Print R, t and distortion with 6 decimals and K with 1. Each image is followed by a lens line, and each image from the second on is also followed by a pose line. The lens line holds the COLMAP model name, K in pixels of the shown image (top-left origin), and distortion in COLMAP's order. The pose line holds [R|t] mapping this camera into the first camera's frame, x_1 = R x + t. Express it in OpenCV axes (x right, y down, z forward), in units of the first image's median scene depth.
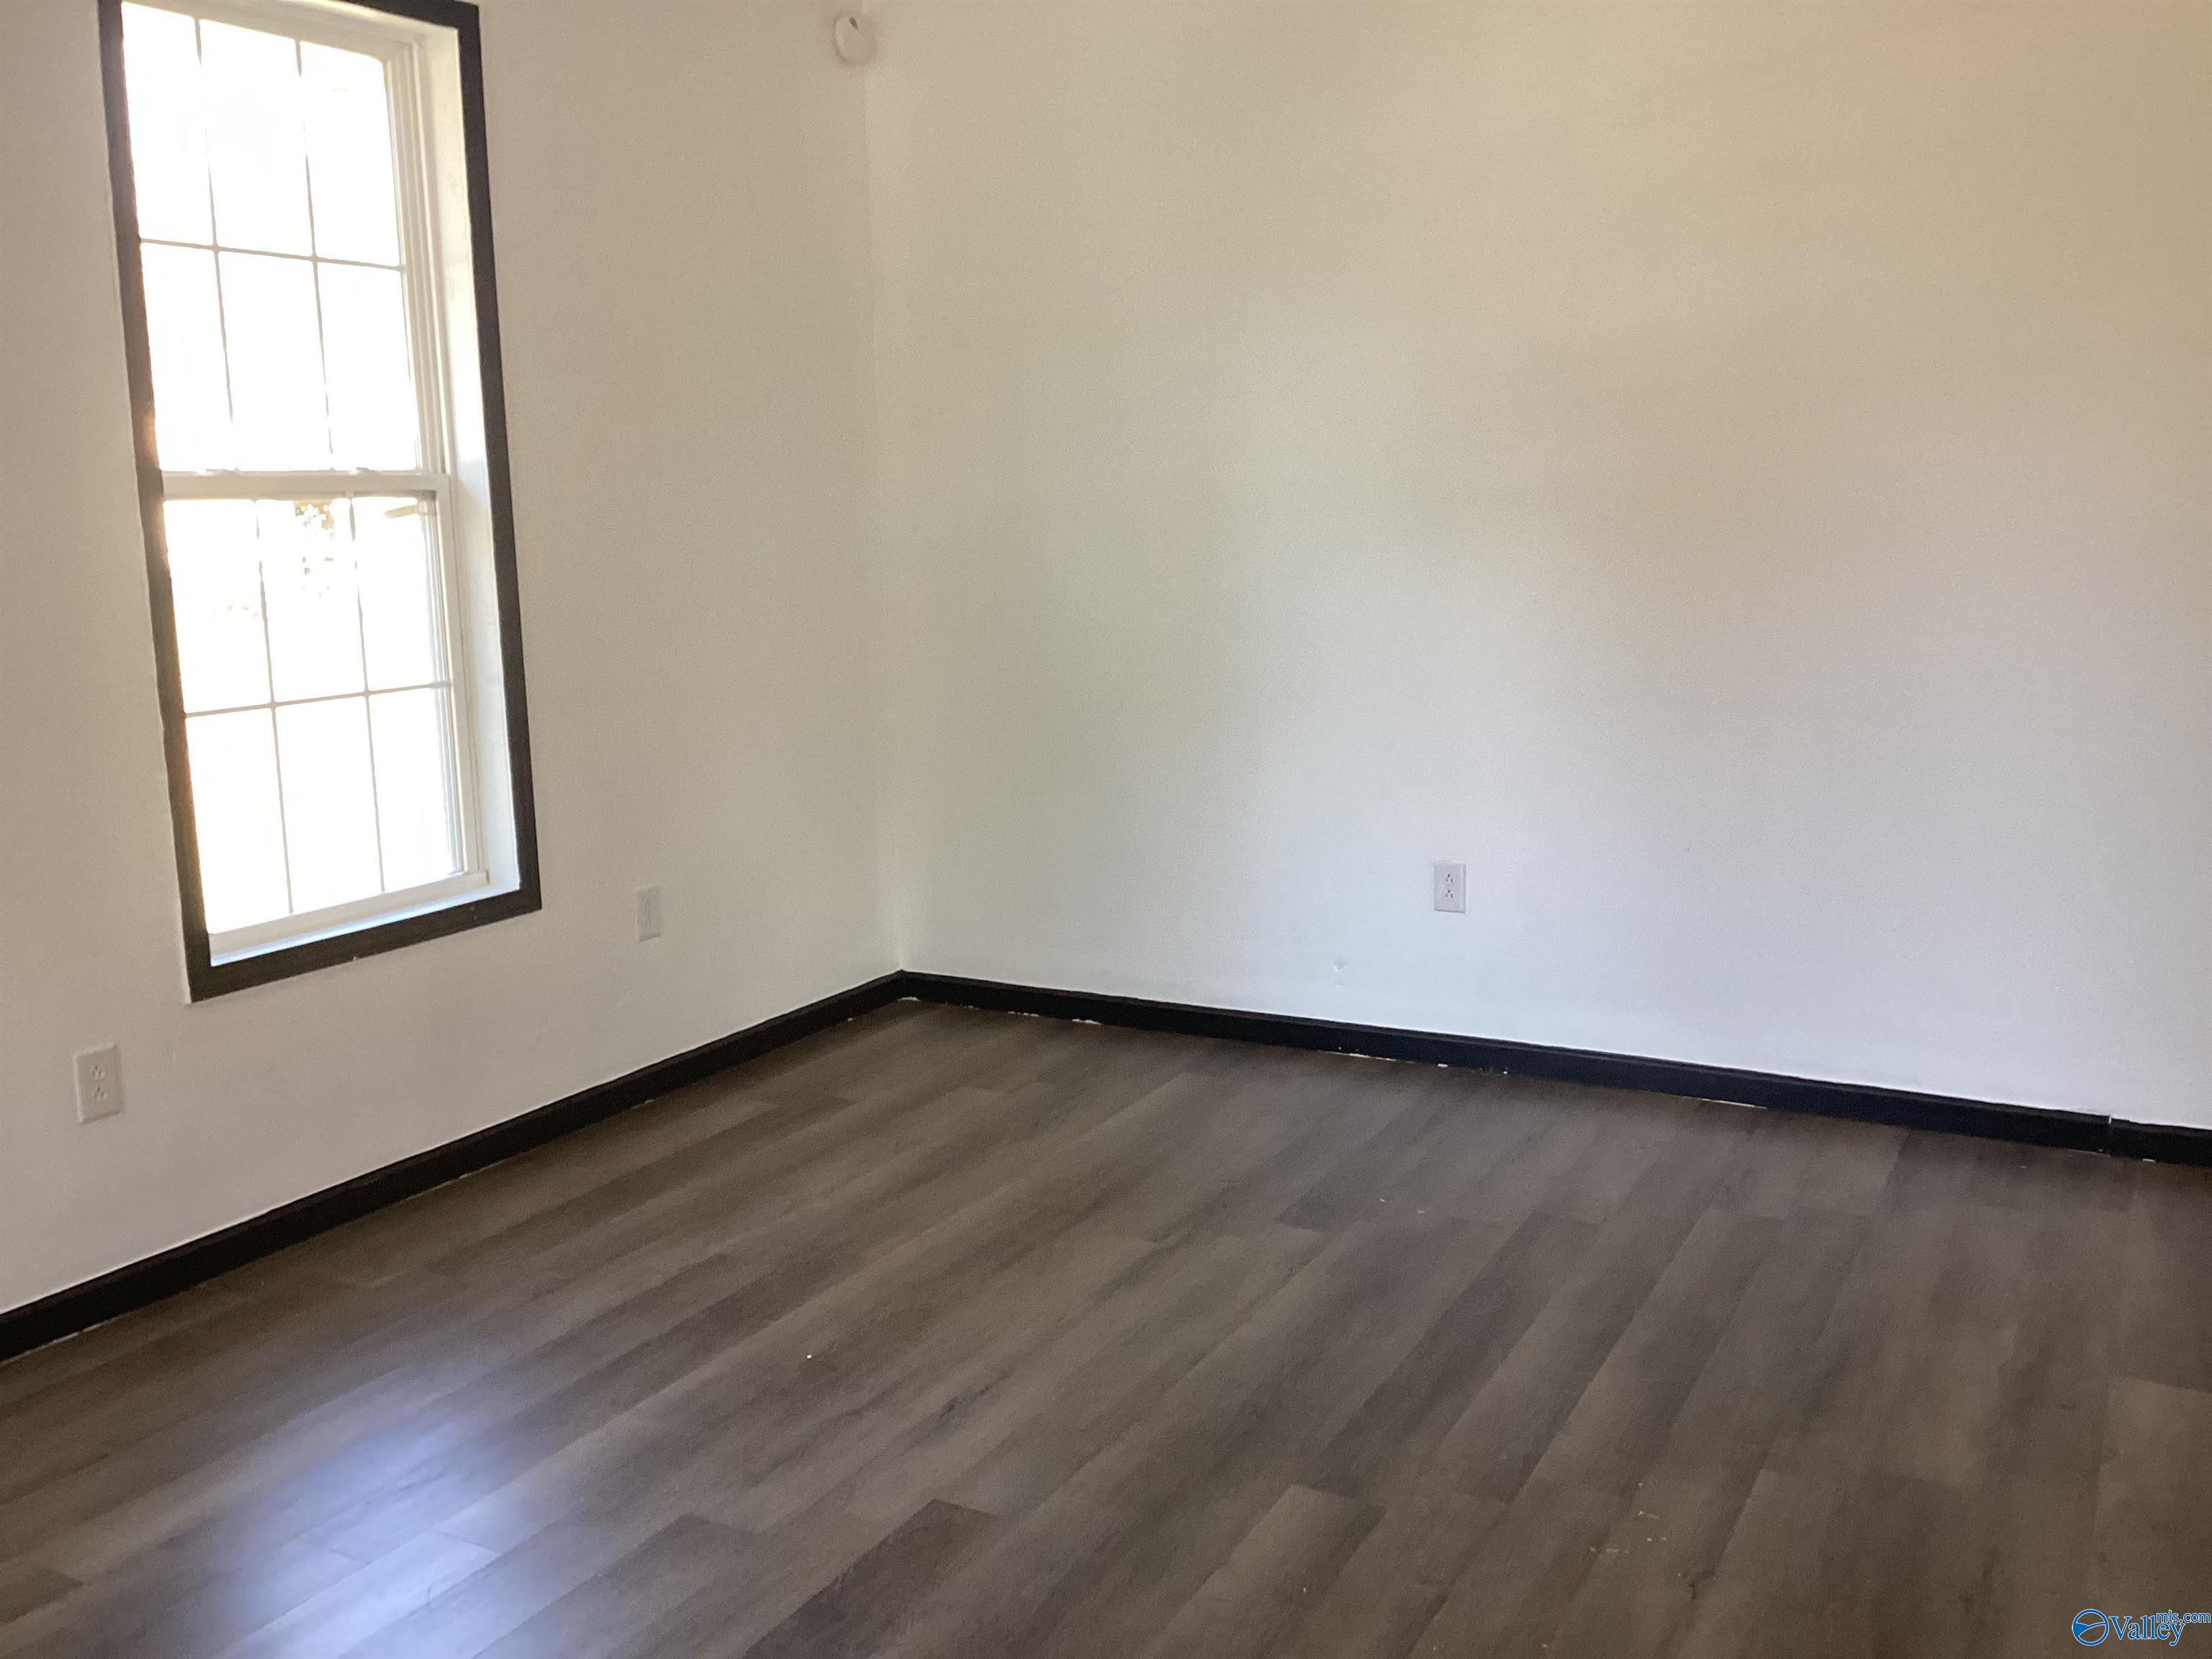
lens RADIAL K [[1932.1, 0, 1115.2], [0, 1932.1, 826.0], [0, 0, 1]] dist [0.066101, -0.010791]
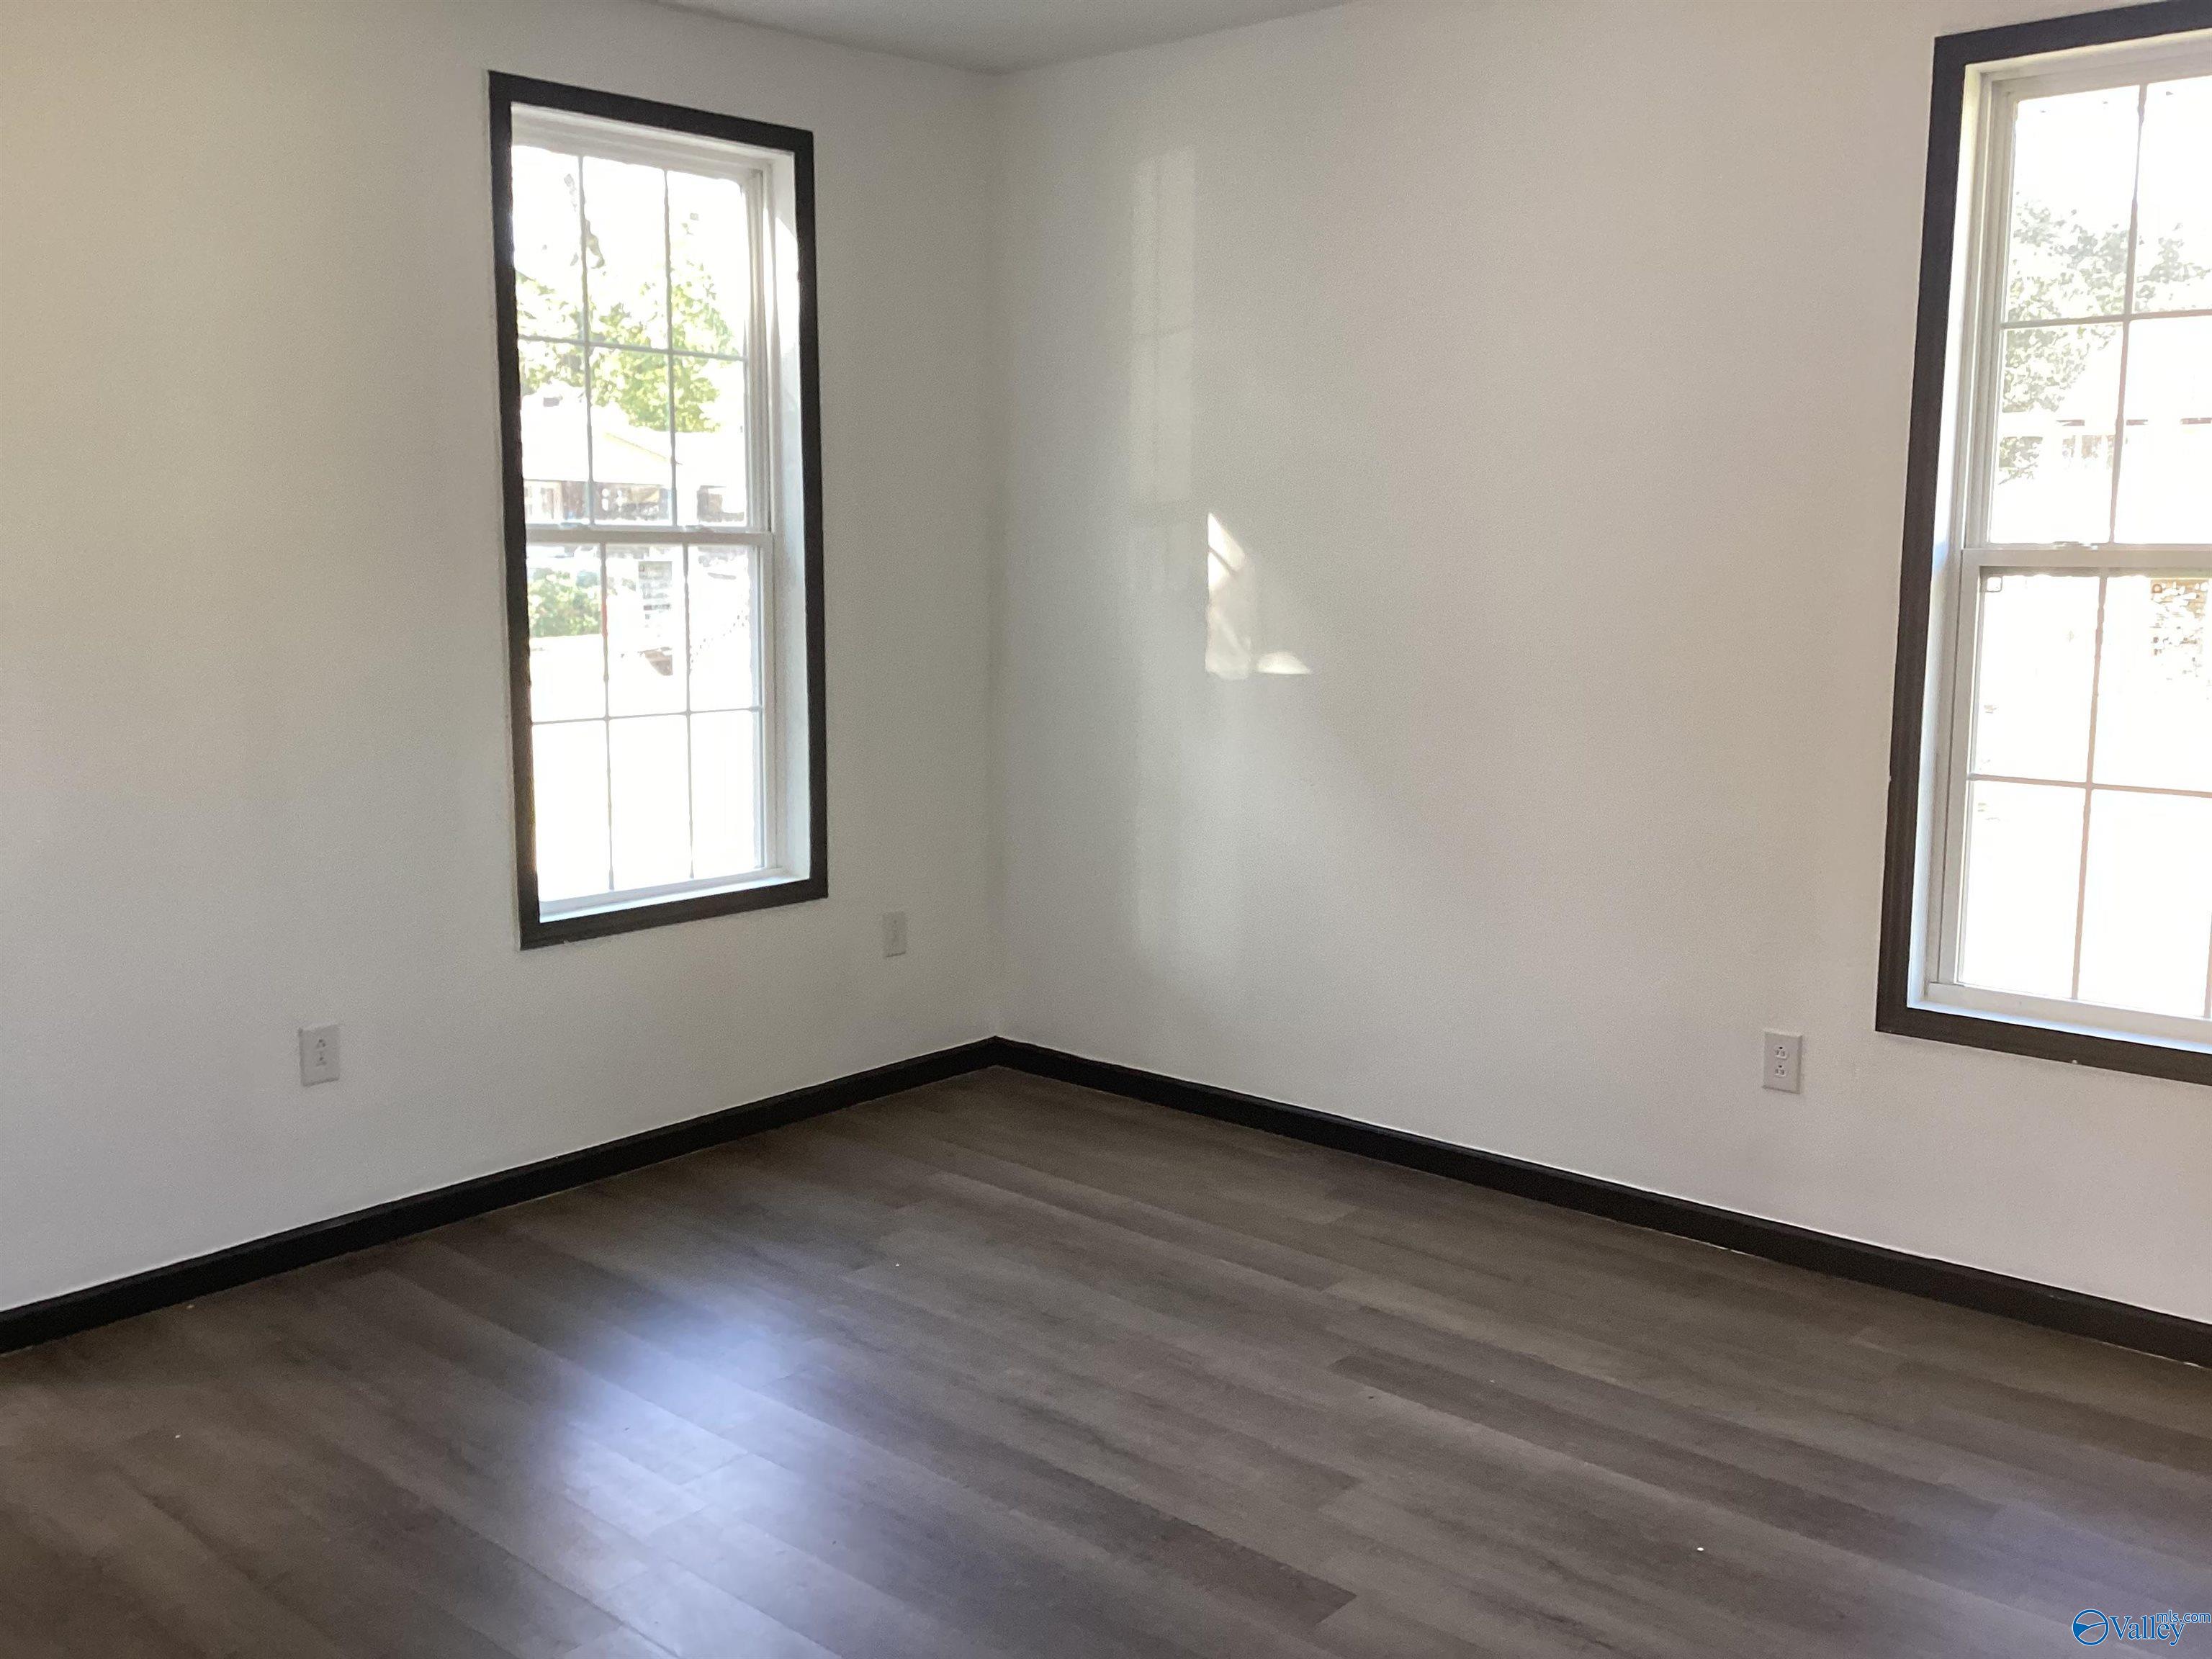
lens RADIAL K [[1932.1, 0, 1115.2], [0, 1932.1, 826.0], [0, 0, 1]] dist [0.066101, -0.010791]
pose [[-0.201826, 0.163175, -0.965733, 0.694446], [-0.154891, 0.968298, 0.195979, -0.180973], [0.967096, 0.189137, -0.170153, 0.800118]]
